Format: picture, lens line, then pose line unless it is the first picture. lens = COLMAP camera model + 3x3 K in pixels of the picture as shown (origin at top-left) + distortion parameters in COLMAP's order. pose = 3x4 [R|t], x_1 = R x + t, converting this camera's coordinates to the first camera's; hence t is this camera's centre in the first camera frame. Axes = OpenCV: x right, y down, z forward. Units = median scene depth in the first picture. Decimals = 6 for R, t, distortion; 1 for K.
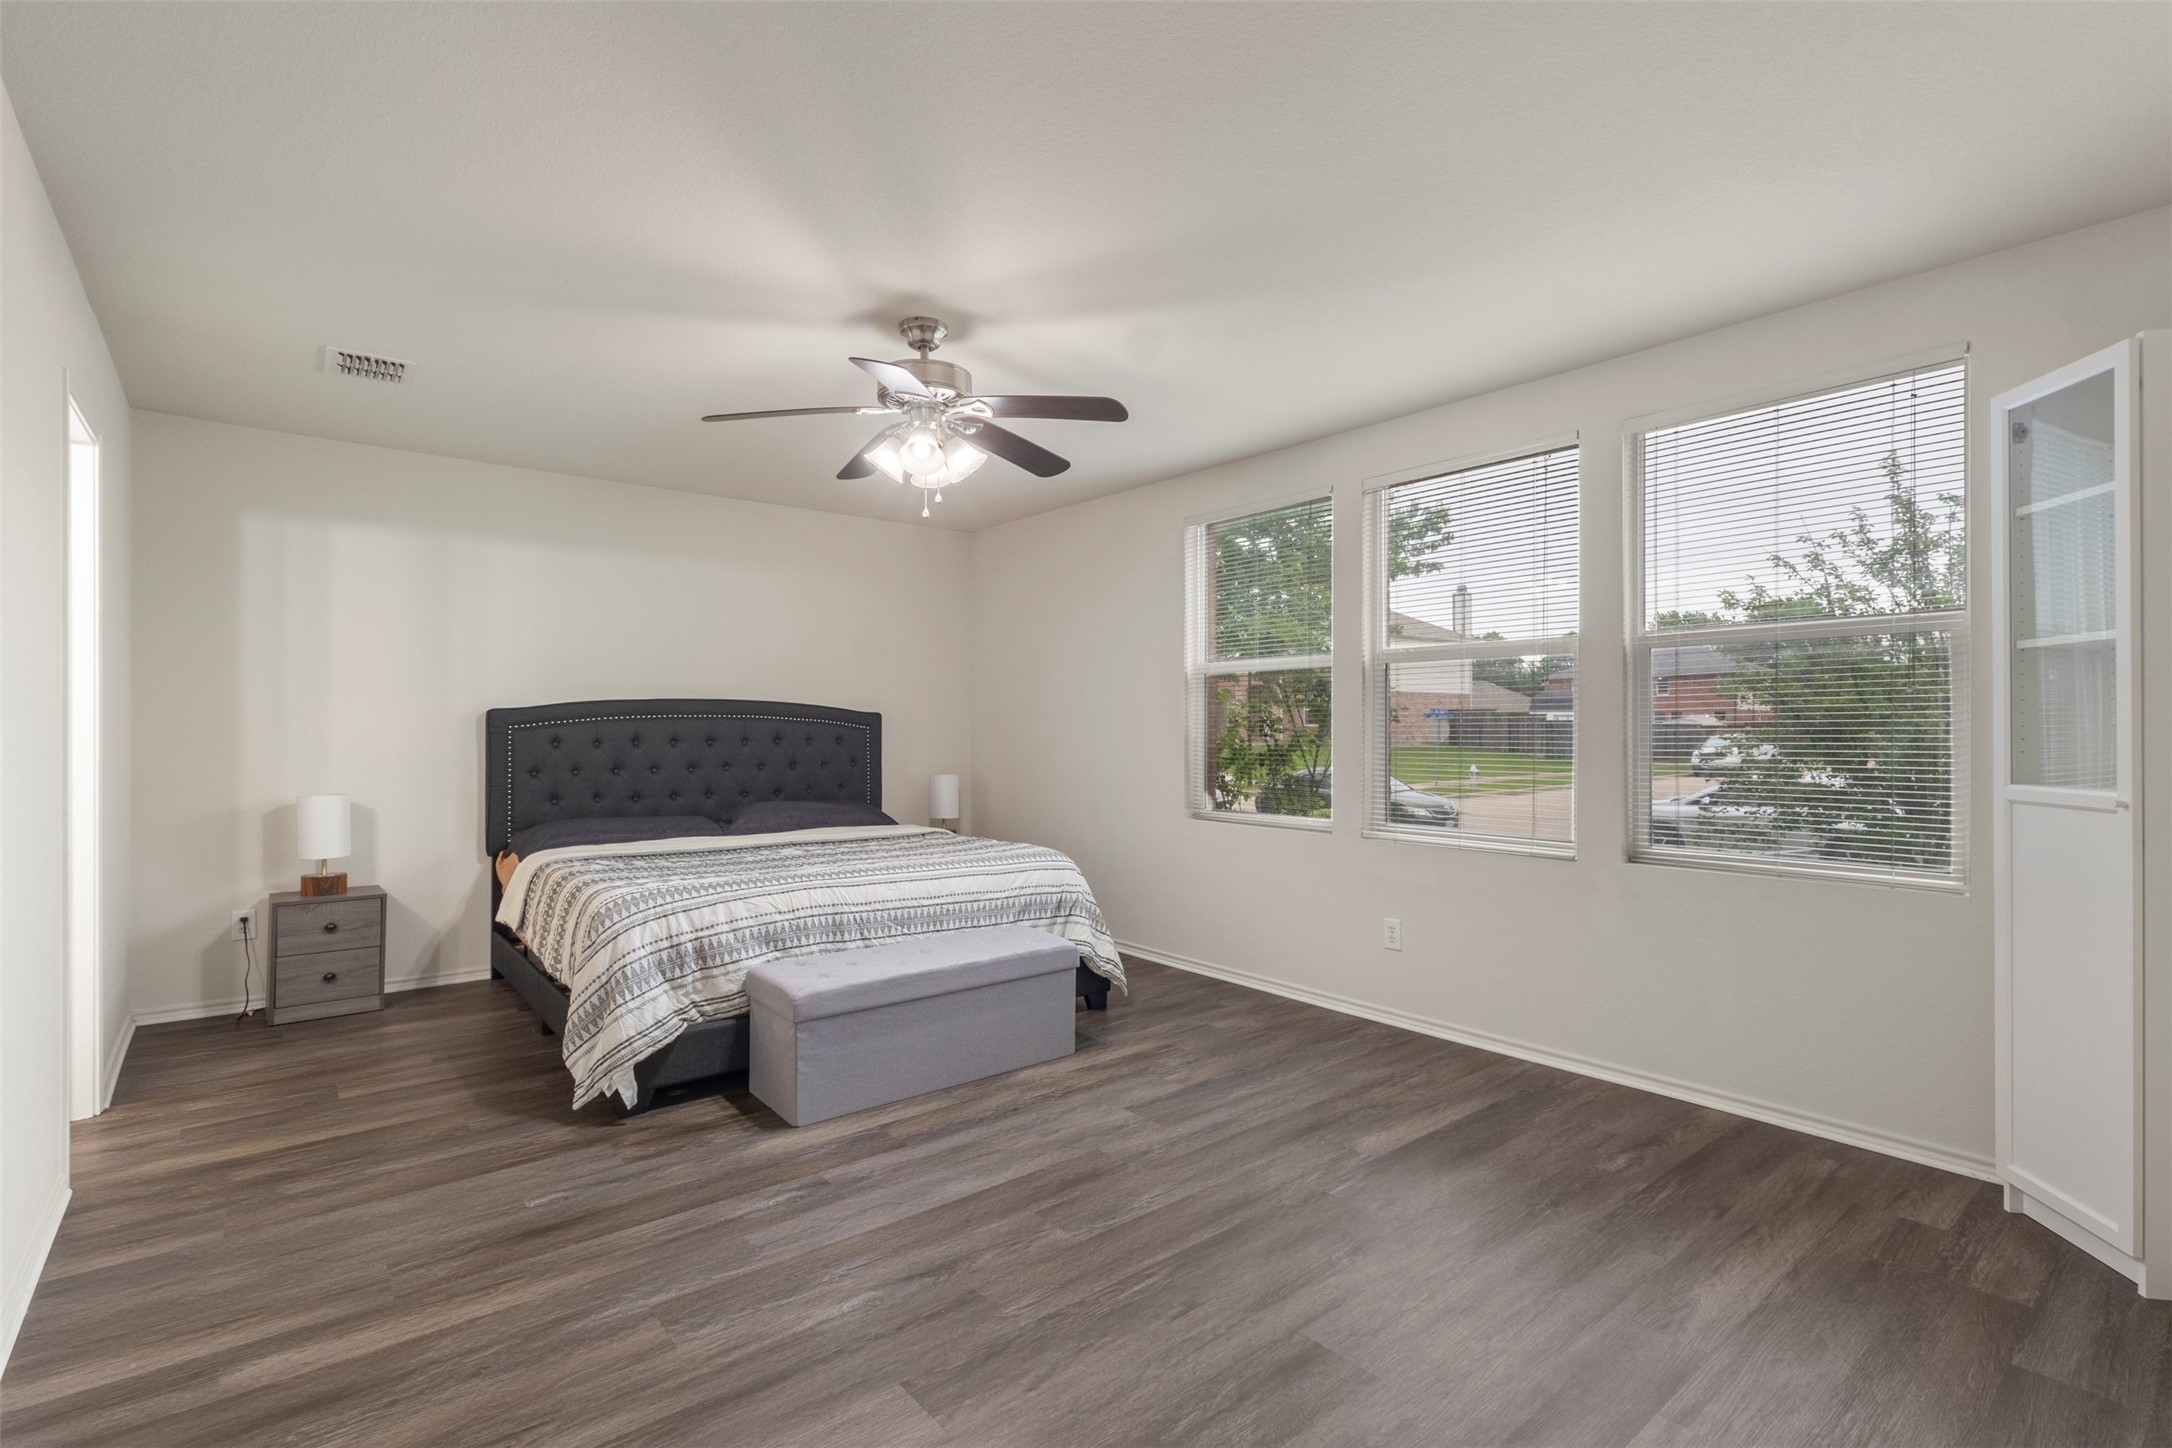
lens RADIAL K [[1023.0, 0, 1076.1], [0, 1023.0, 732.8], [0, 0, 1]] dist [0.000552, 0.002135]
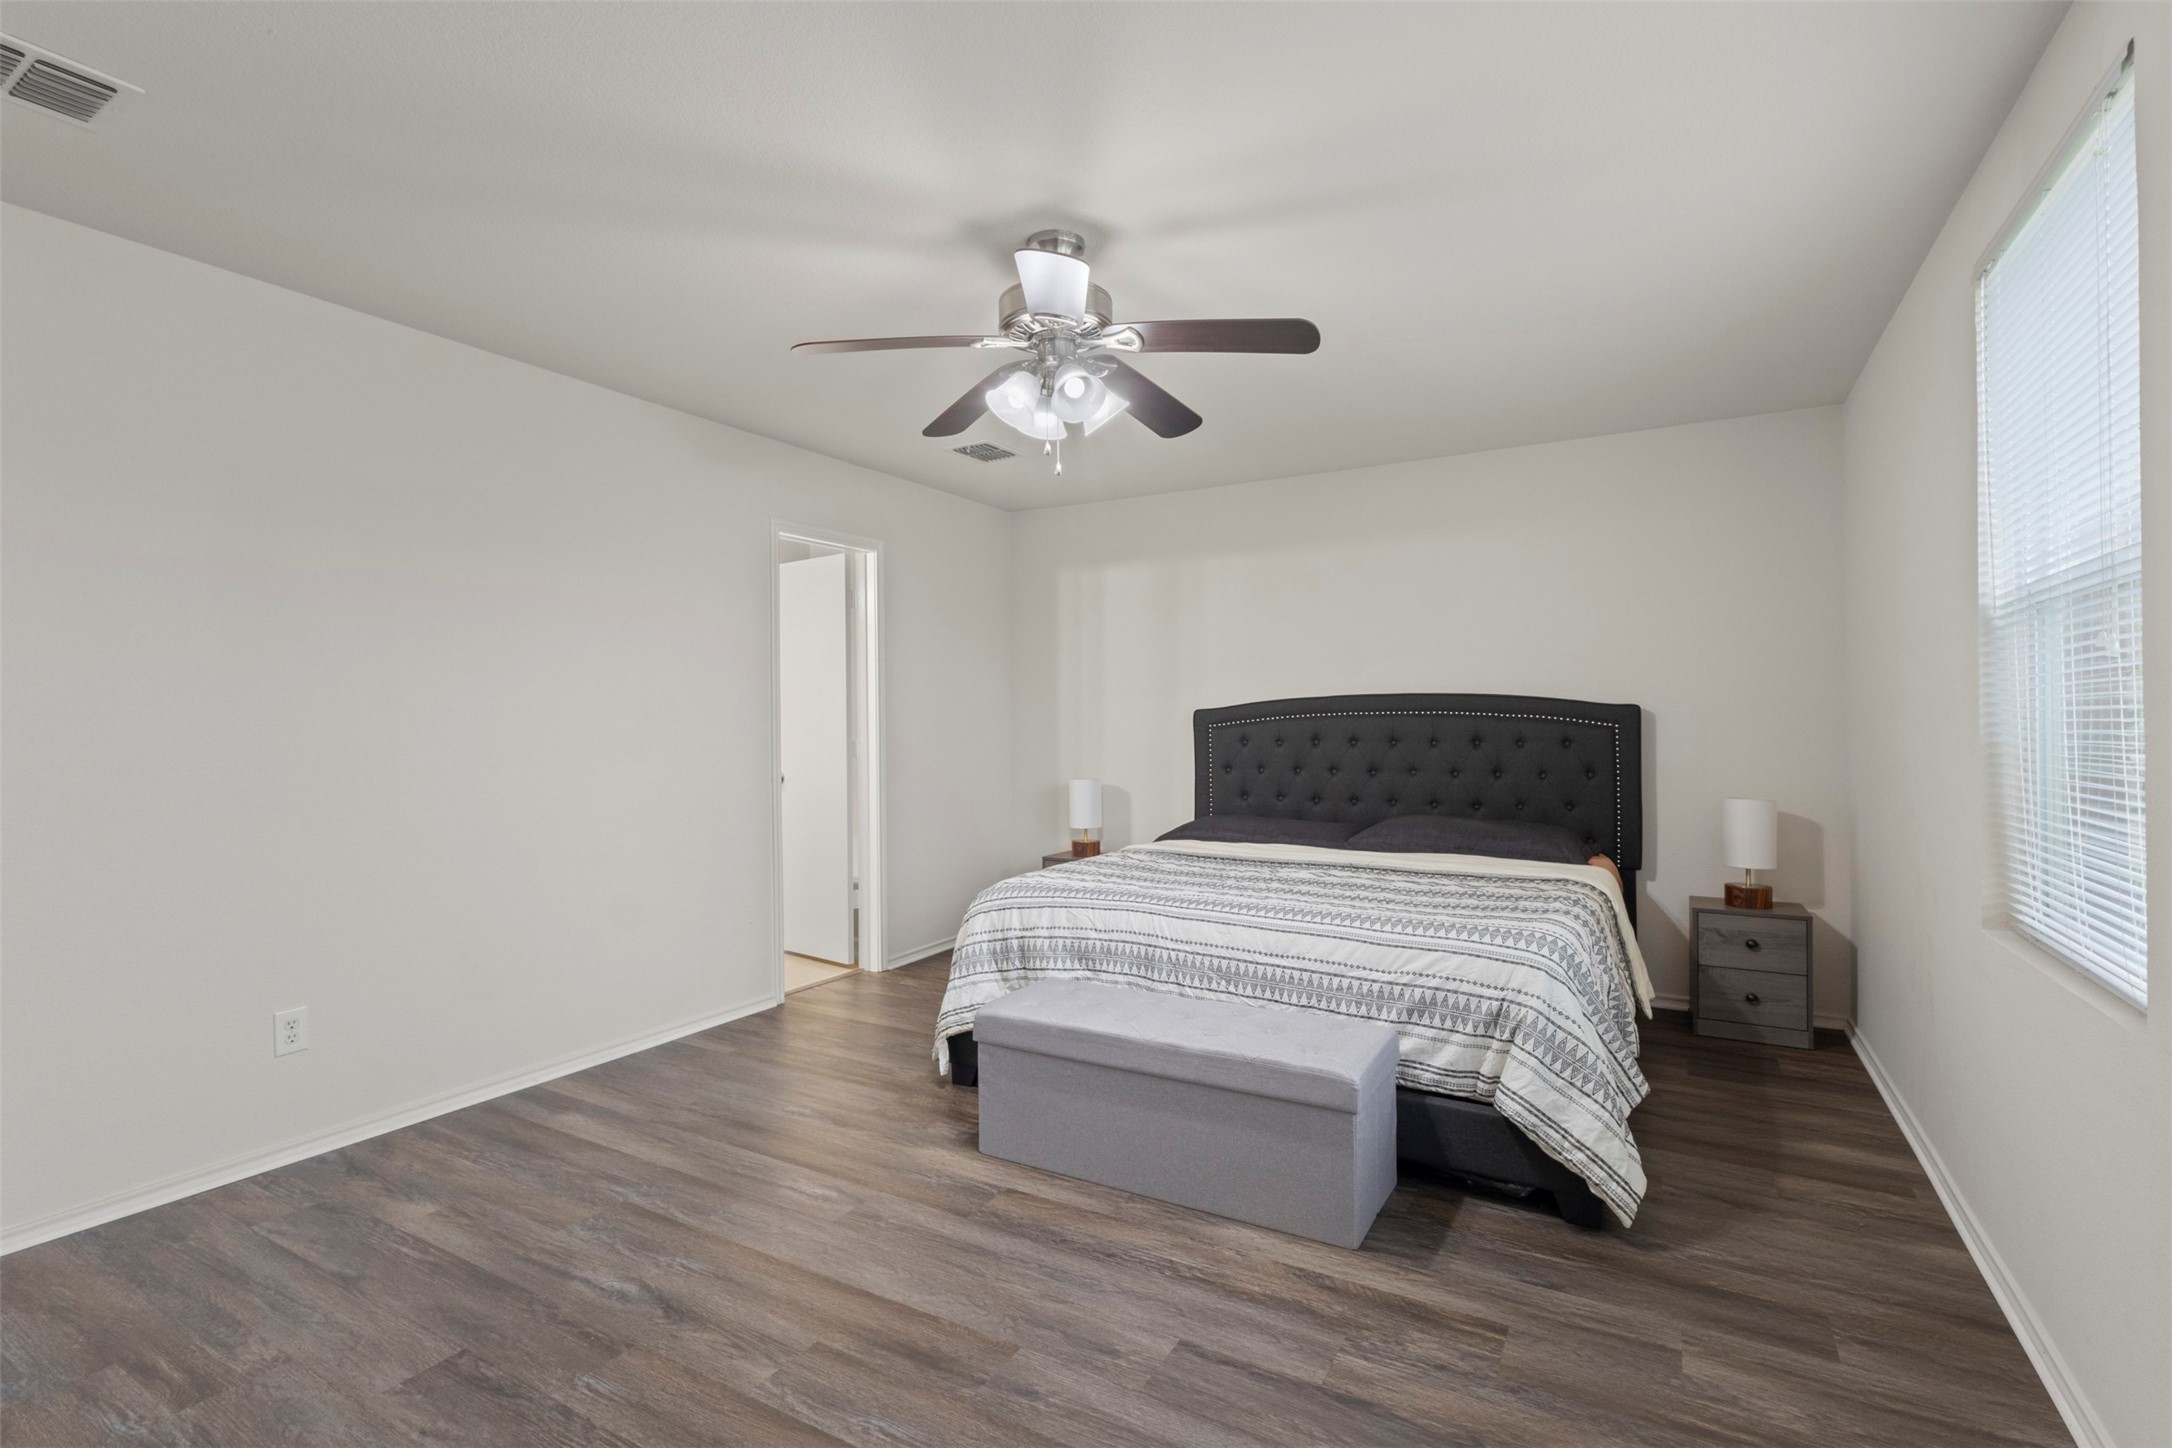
lens RADIAL K [[1023.0, 0, 1077.6], [0, 1023.0, 714.5], [0, 0, 1]] dist [0.000552, 0.002135]
pose [[0.334498, -0.009126, -0.942352, 0.580198], [-0.001714, 0.999946, -0.010292, -0.007986], [0.942395, 0.005058, 0.334464, 0.684245]]
